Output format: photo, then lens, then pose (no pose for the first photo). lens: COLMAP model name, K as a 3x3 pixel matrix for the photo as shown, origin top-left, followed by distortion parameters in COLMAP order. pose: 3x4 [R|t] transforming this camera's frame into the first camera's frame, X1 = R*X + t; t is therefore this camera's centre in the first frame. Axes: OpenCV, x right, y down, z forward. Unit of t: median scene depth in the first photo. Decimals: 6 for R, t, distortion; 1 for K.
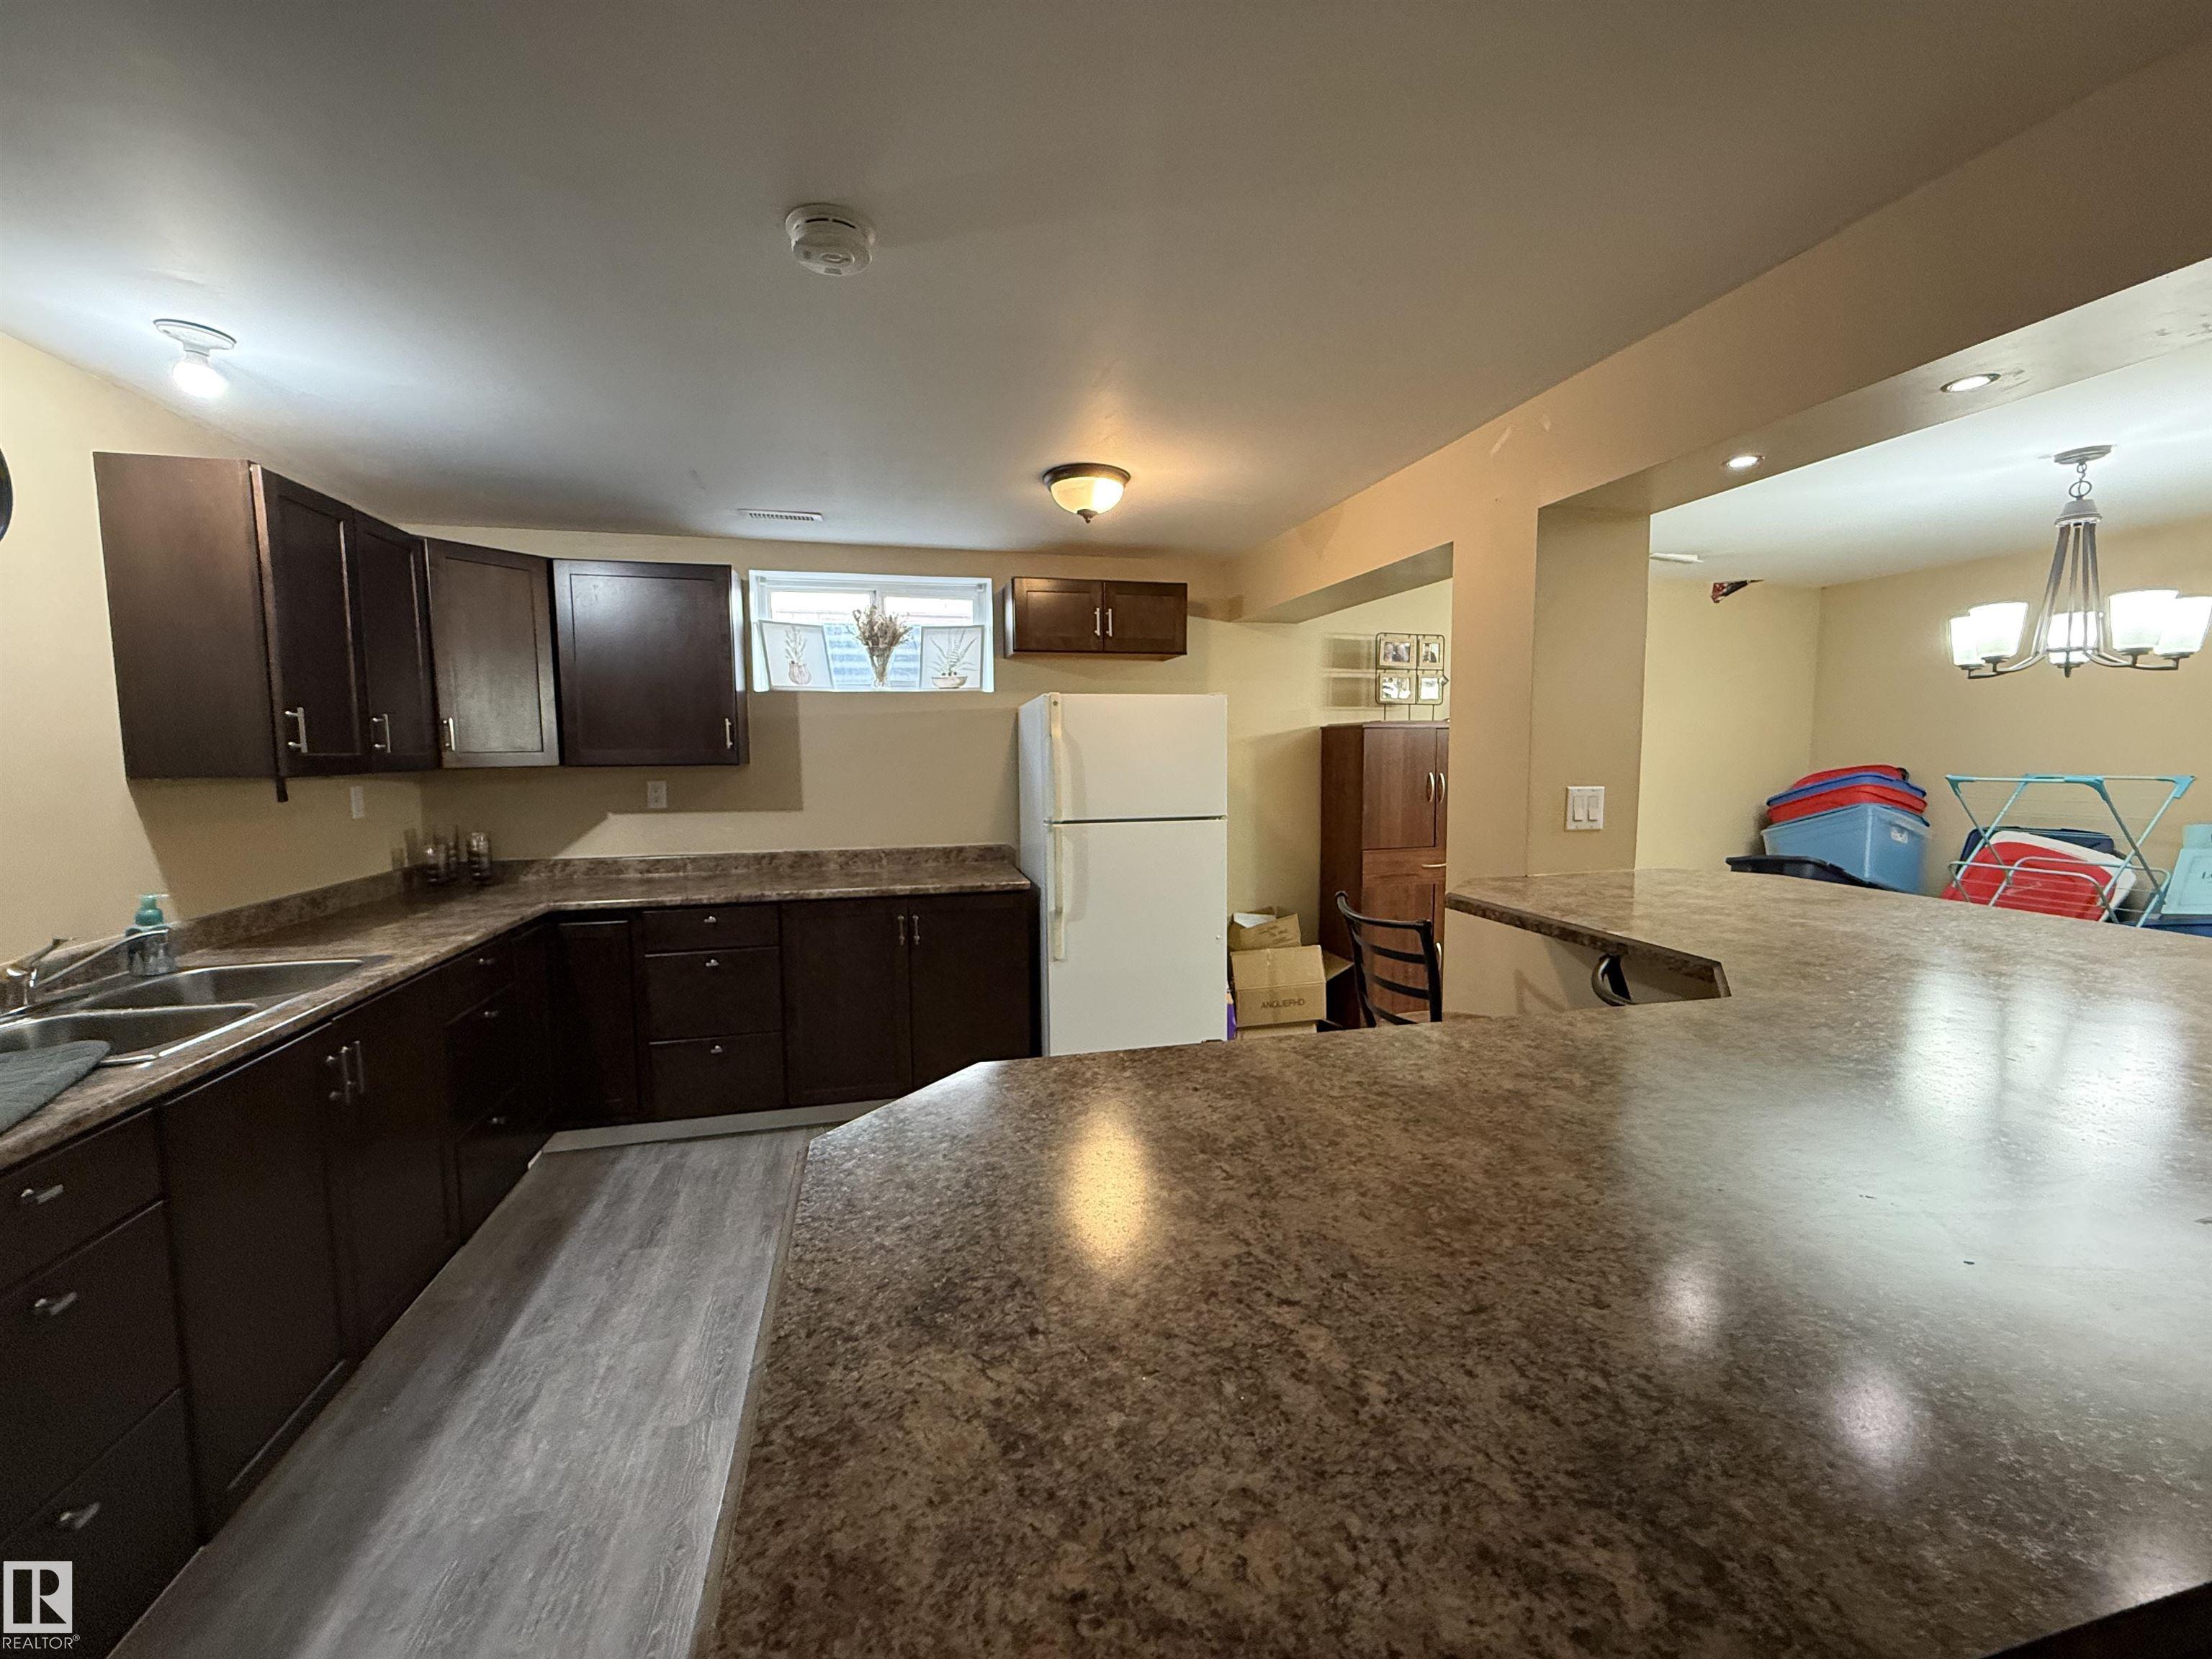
lens RADIAL K [[879.5, 0, 1100.8], [0, 879.5, 826.7], [0, 0, 1]] dist [0.000351, -0.000270]
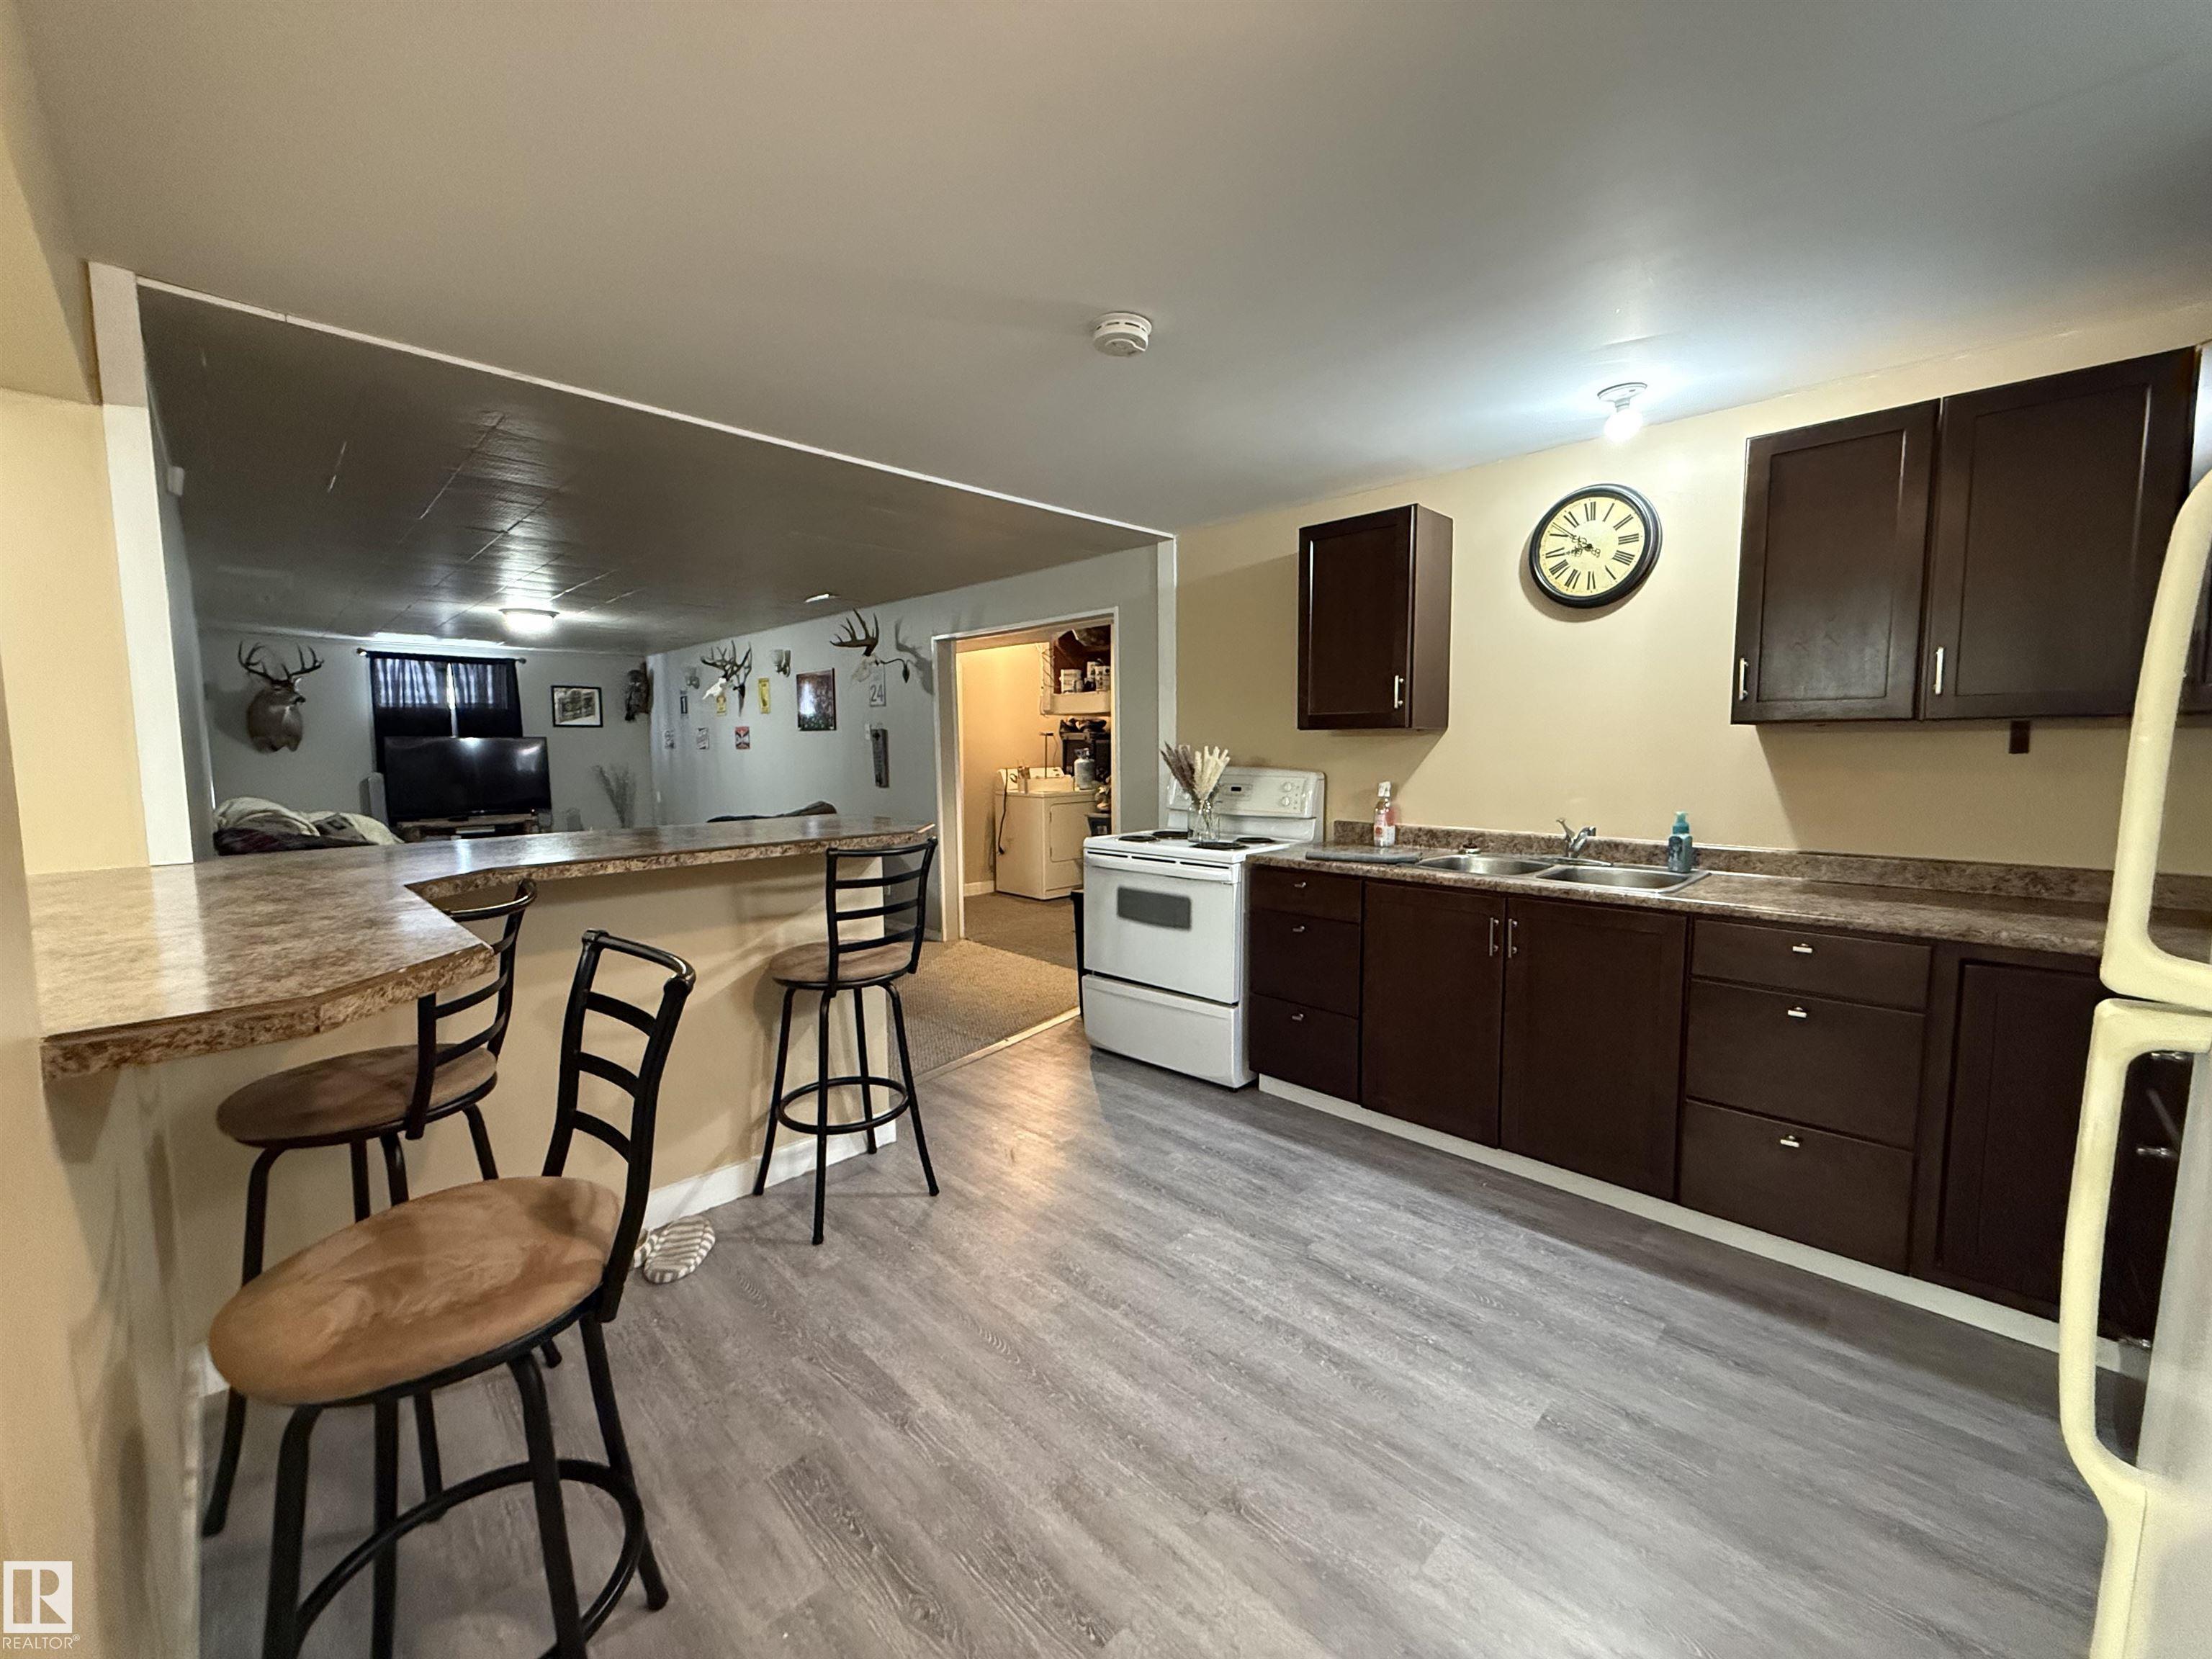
lens RADIAL K [[897.3, 0, 1106.3], [0, 897.3, 822.7], [0, 0, 1]] dist [-0.000135, -0.000077]
pose [[-0.853339, 0.060473, -0.517838, 0.199262], [-0.033392, 0.984871, 0.170040, -0.058480], [0.520286, 0.162394, -0.838409, 0.925414]]
